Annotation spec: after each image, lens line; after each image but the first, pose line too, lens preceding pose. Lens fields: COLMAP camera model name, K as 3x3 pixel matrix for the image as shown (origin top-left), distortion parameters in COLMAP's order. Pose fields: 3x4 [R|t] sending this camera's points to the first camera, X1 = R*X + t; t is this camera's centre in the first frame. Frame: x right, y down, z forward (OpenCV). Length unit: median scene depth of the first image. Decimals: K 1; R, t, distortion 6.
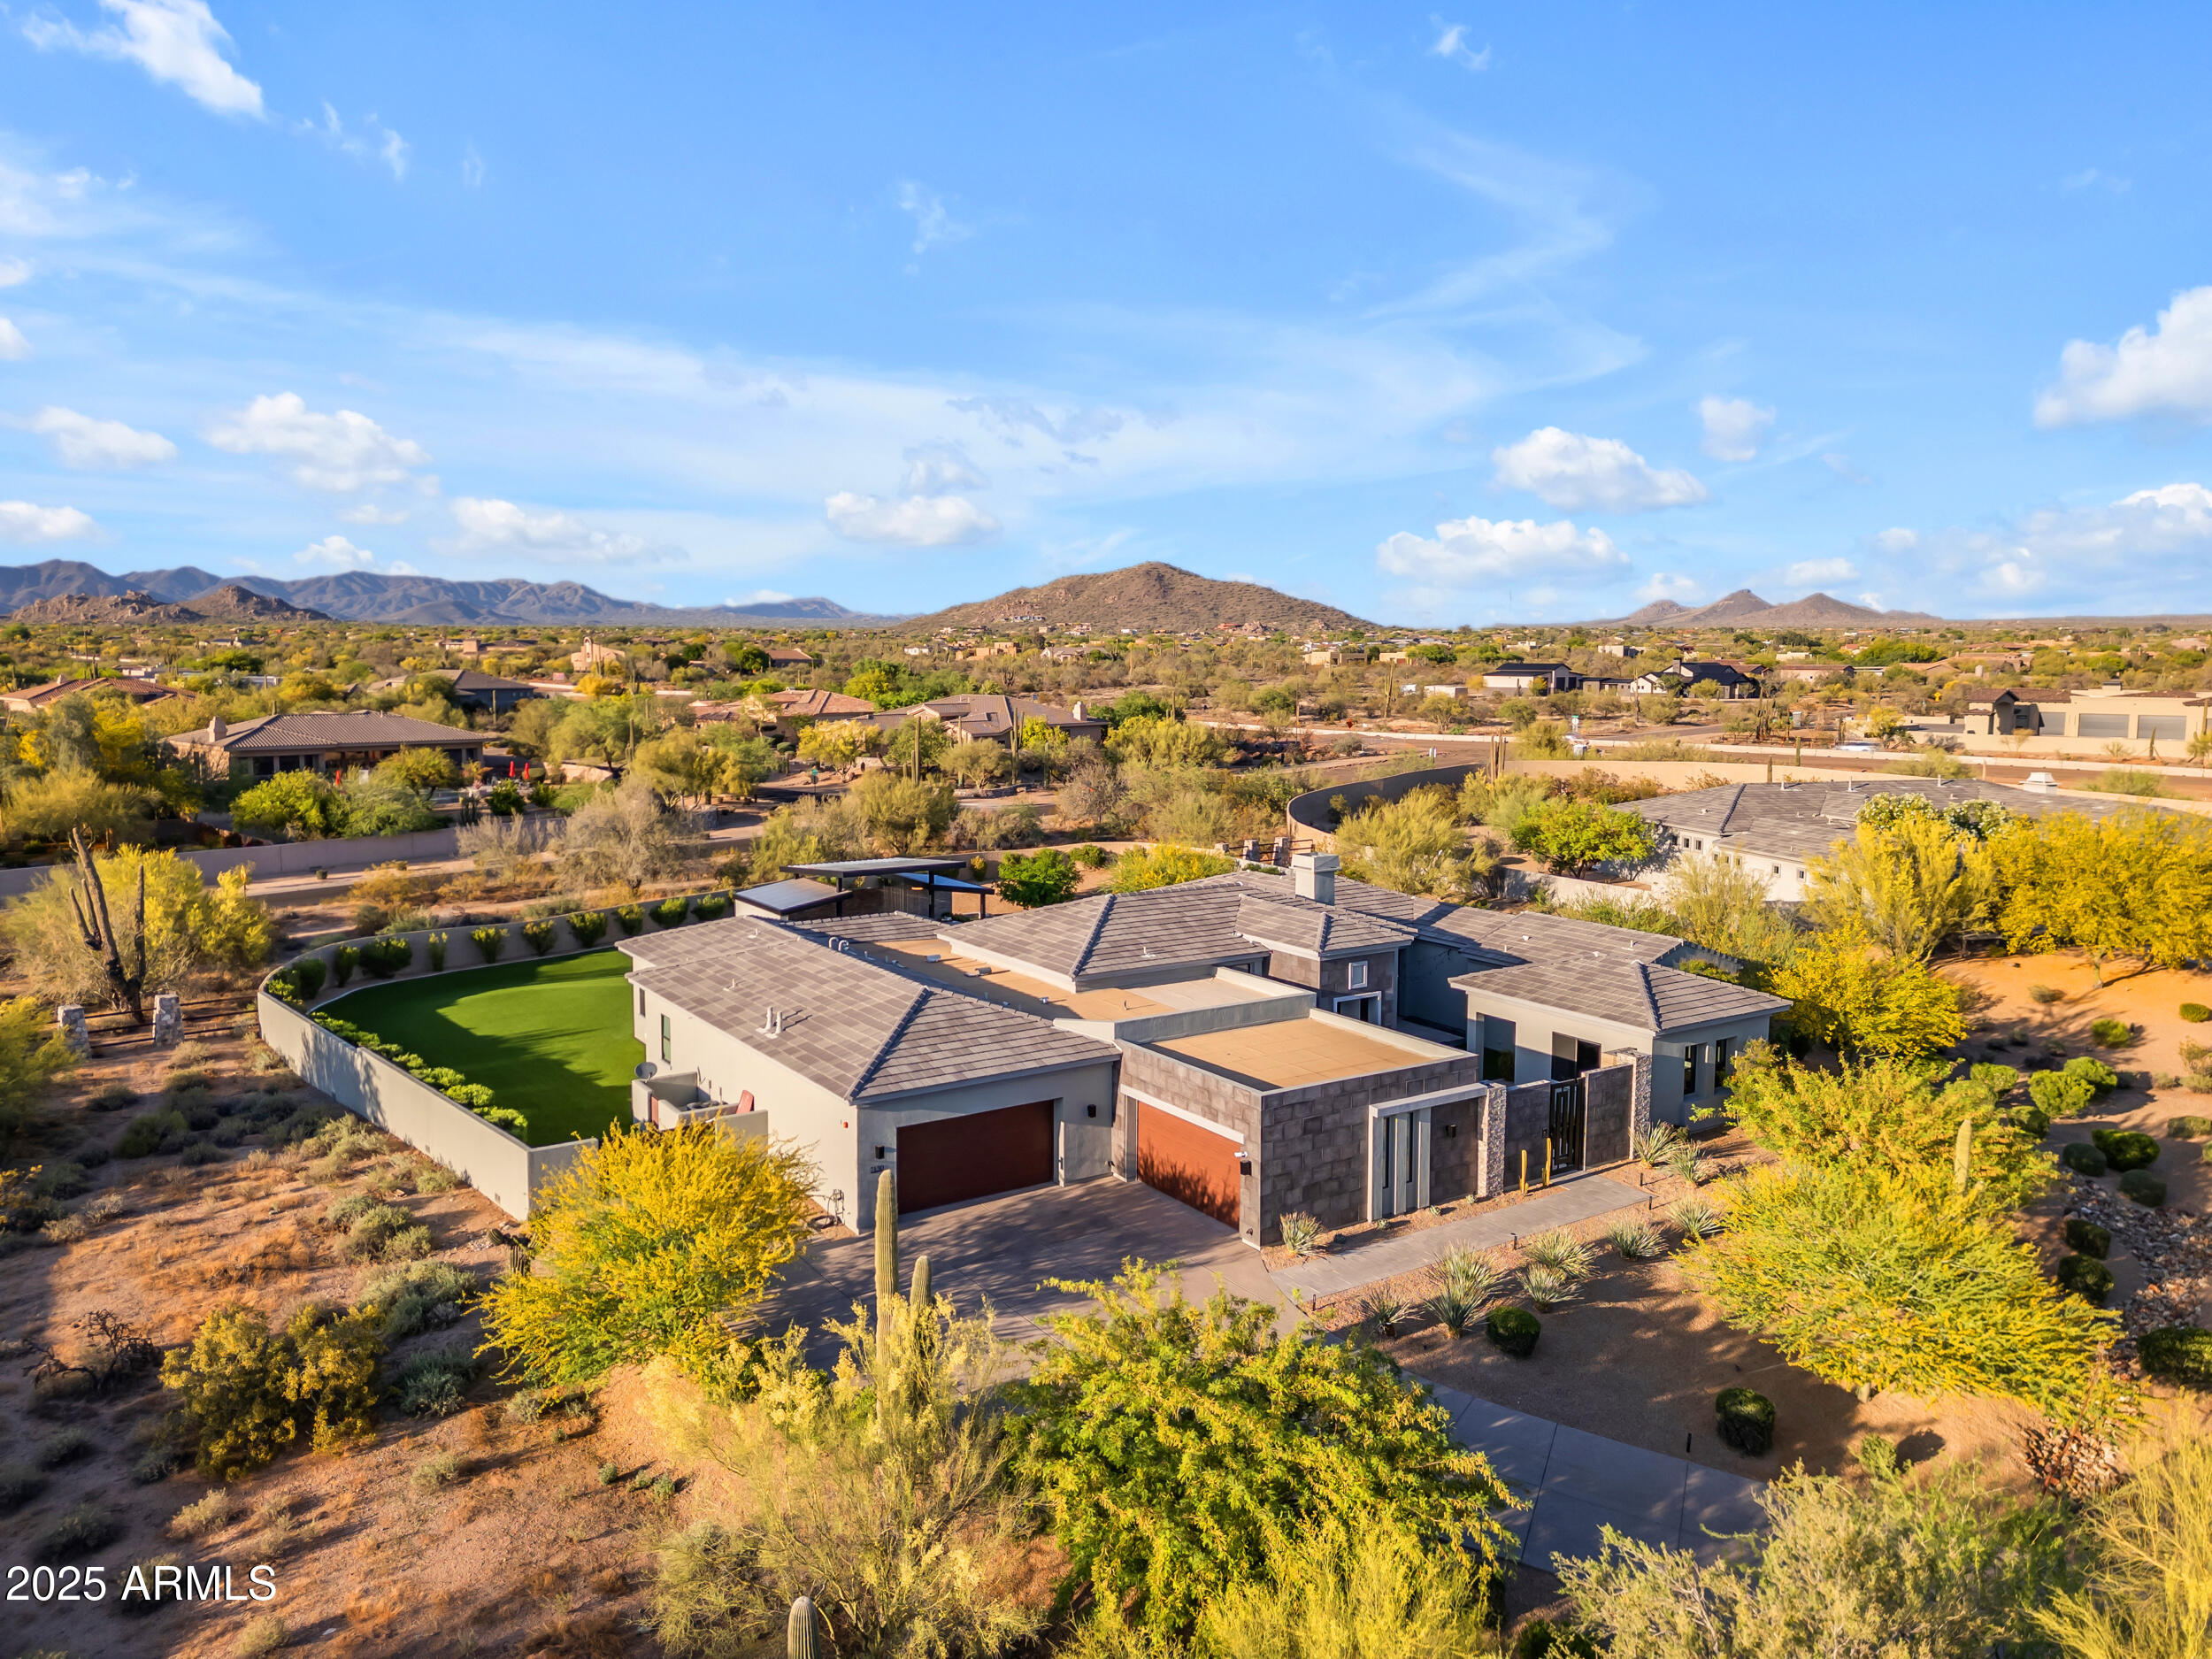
lens RADIAL K [[1533.2, 0, 1099.0], [0, 1533.2, 826.8], [0, 0, 1]] dist [0.091848, -0.092416]
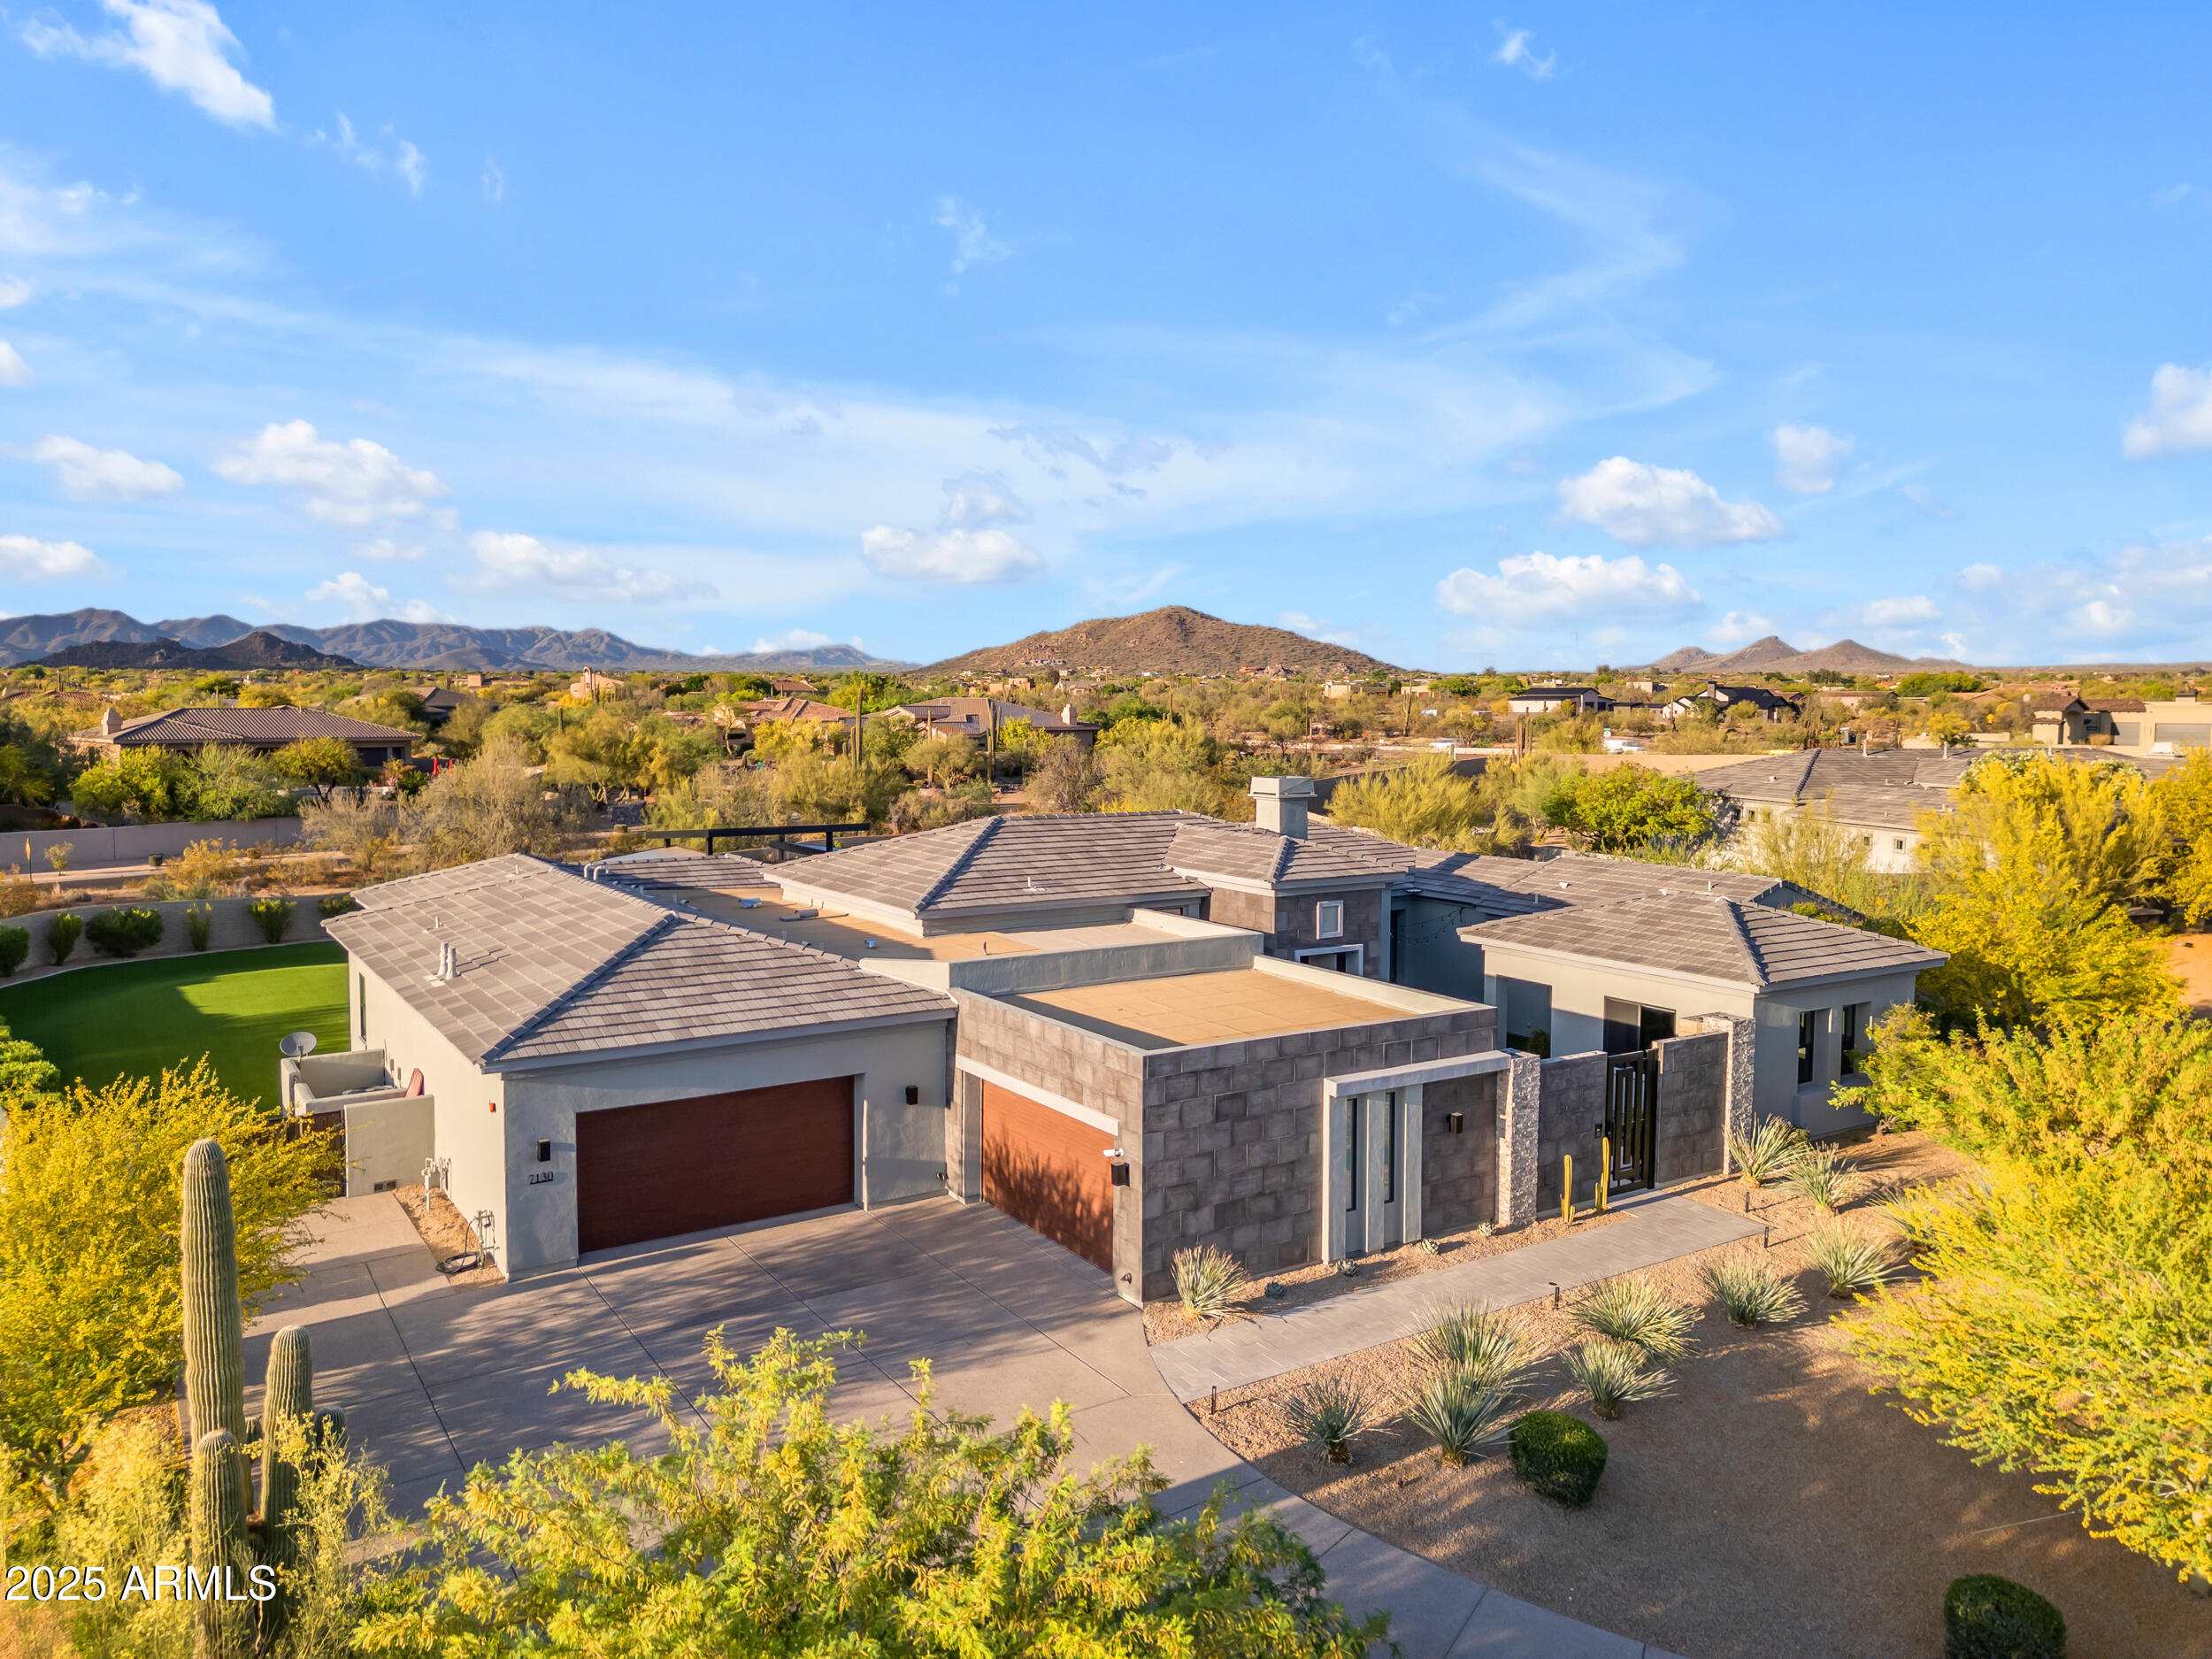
lens RADIAL K [[1540.2, 0, 1099.9], [0, 1540.2, 827.5], [0, 0, 1]] dist [0.084467, -0.084419]
pose [[0.999896, 0.001068, -0.014360, 0.071080], [-0.001499, 0.999548, -0.030018, 0.074679], [0.014321, 0.030037, 0.999446, 0.277720]]
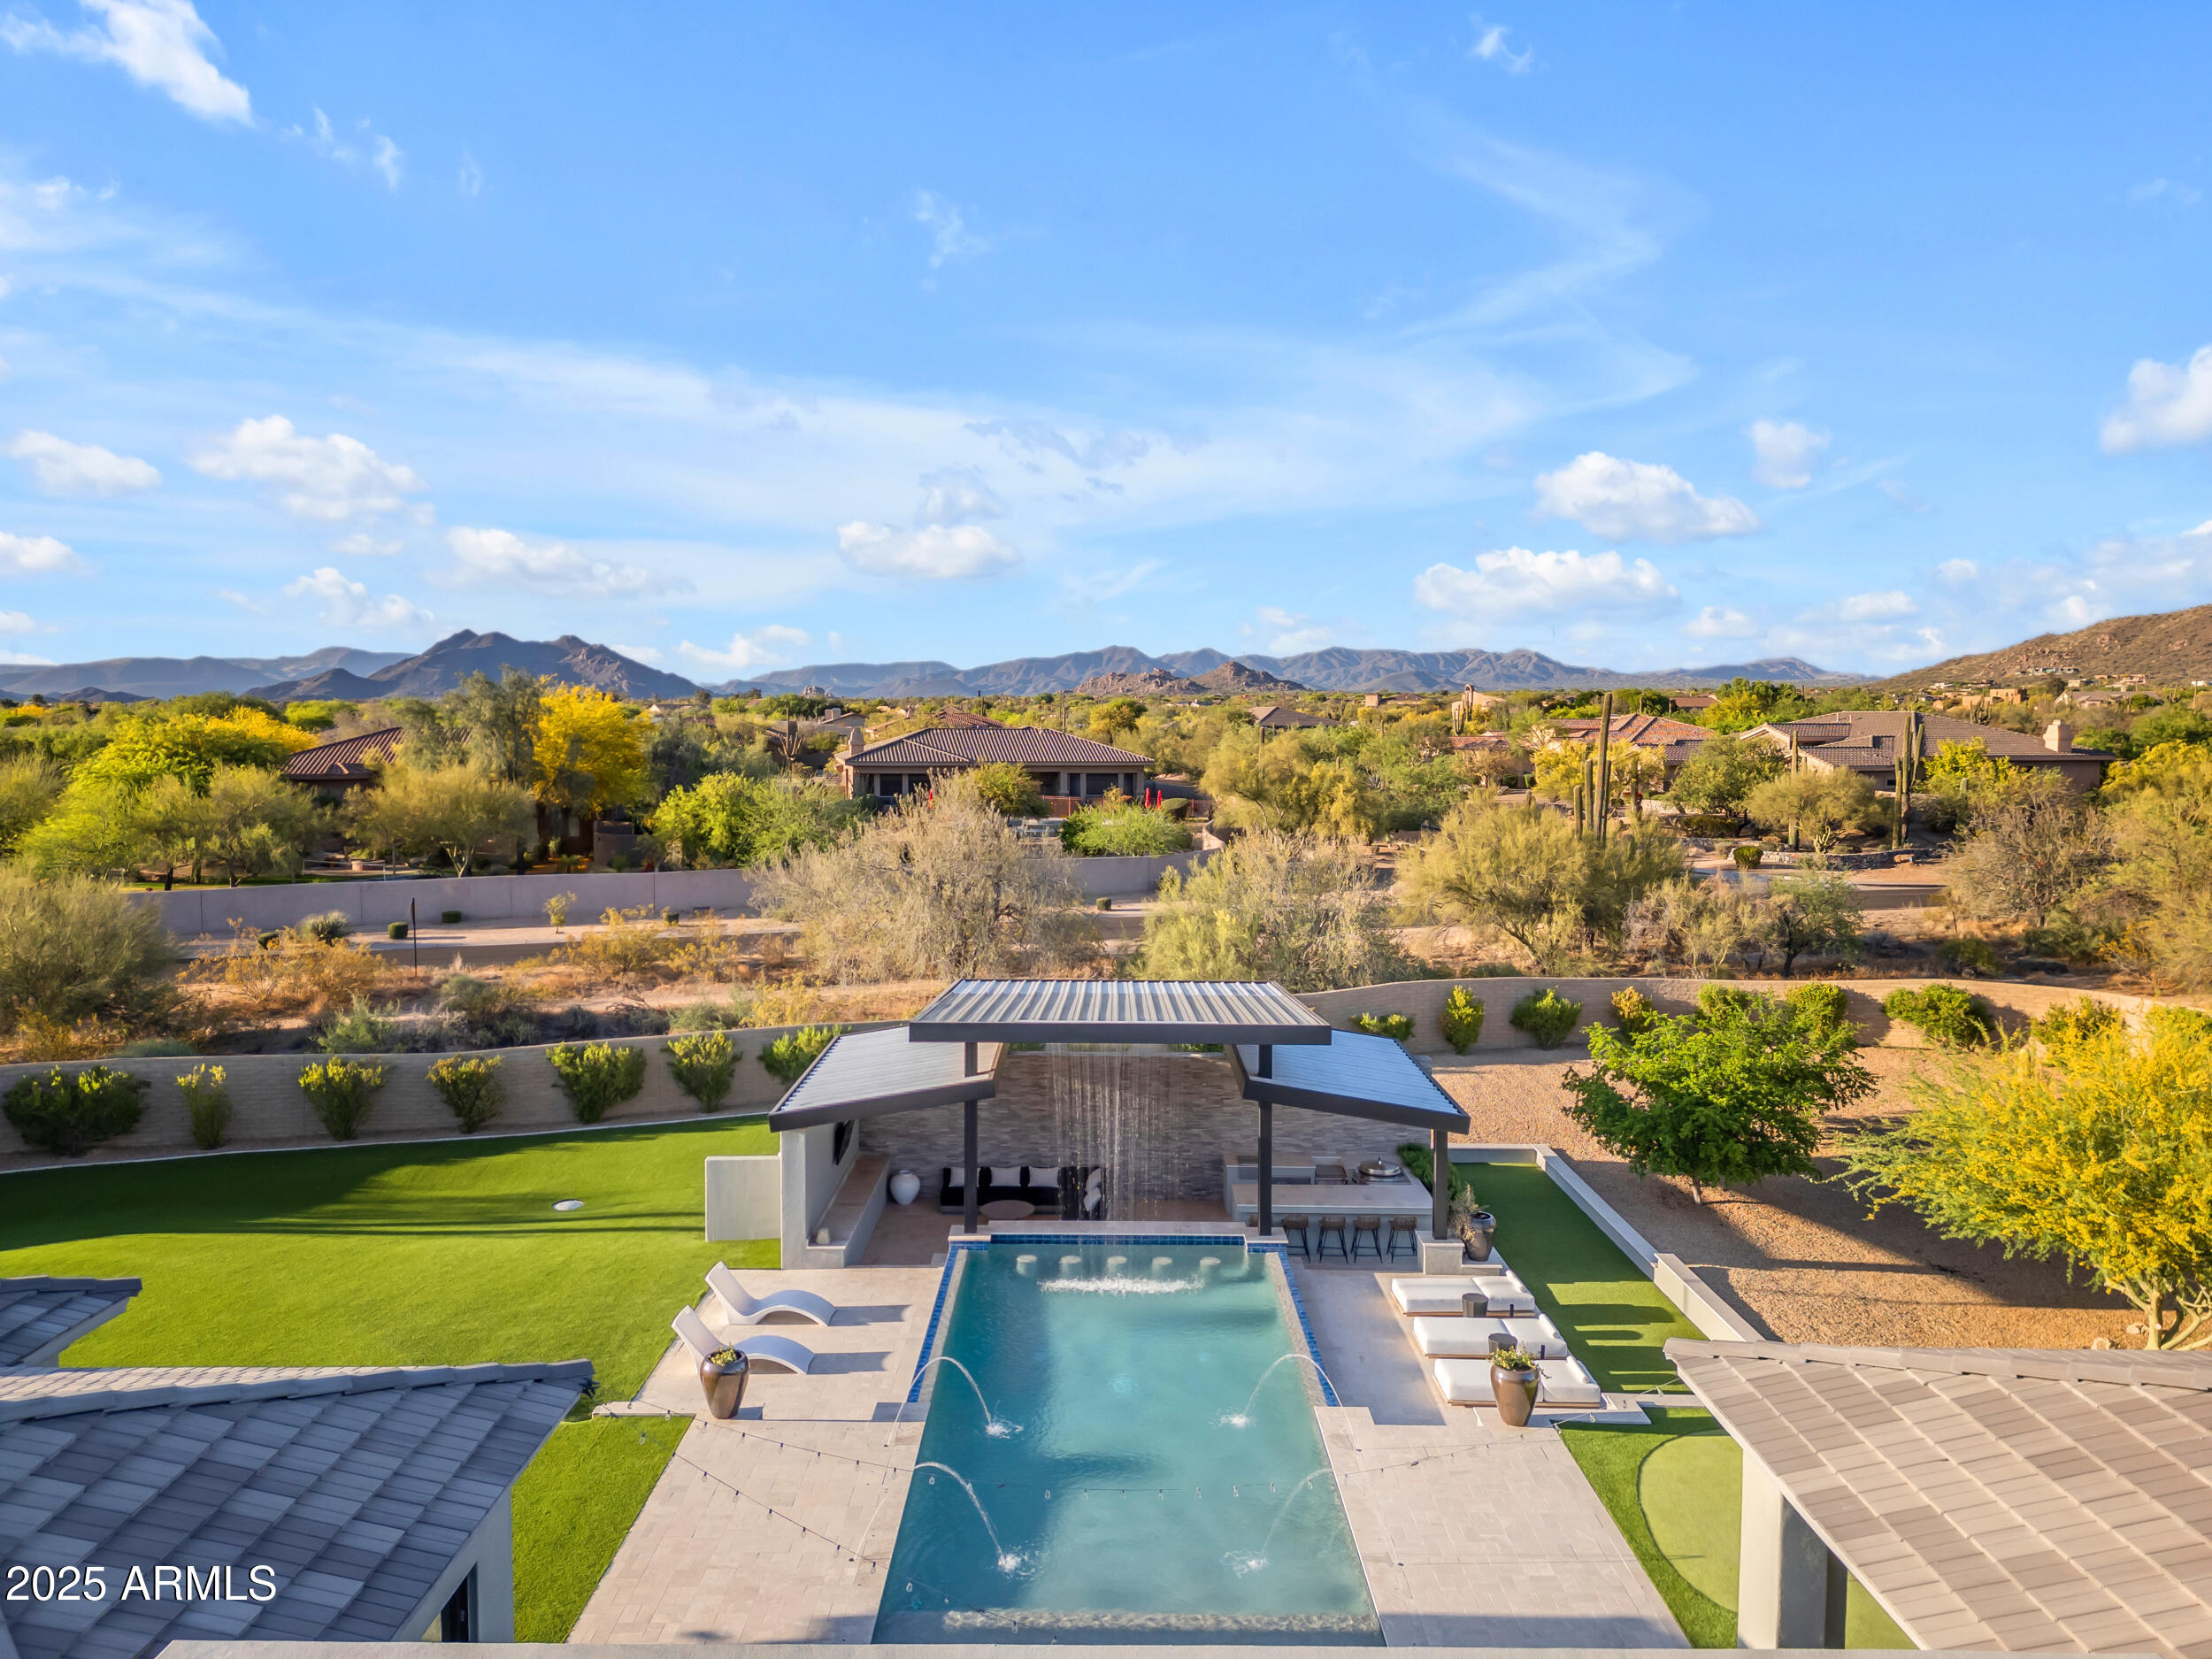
lens RADIAL K [[1540.2, 0, 1099.9], [0, 1540.2, 827.5], [0, 0, 1]] dist [0.084467, -0.084419]
pose [[0.829864, 0.038034, -0.556668, 0.071991], [-0.061514, 0.997829, -0.023526, -0.010855], [0.554565, 0.053766, 0.830402, 1.068436]]
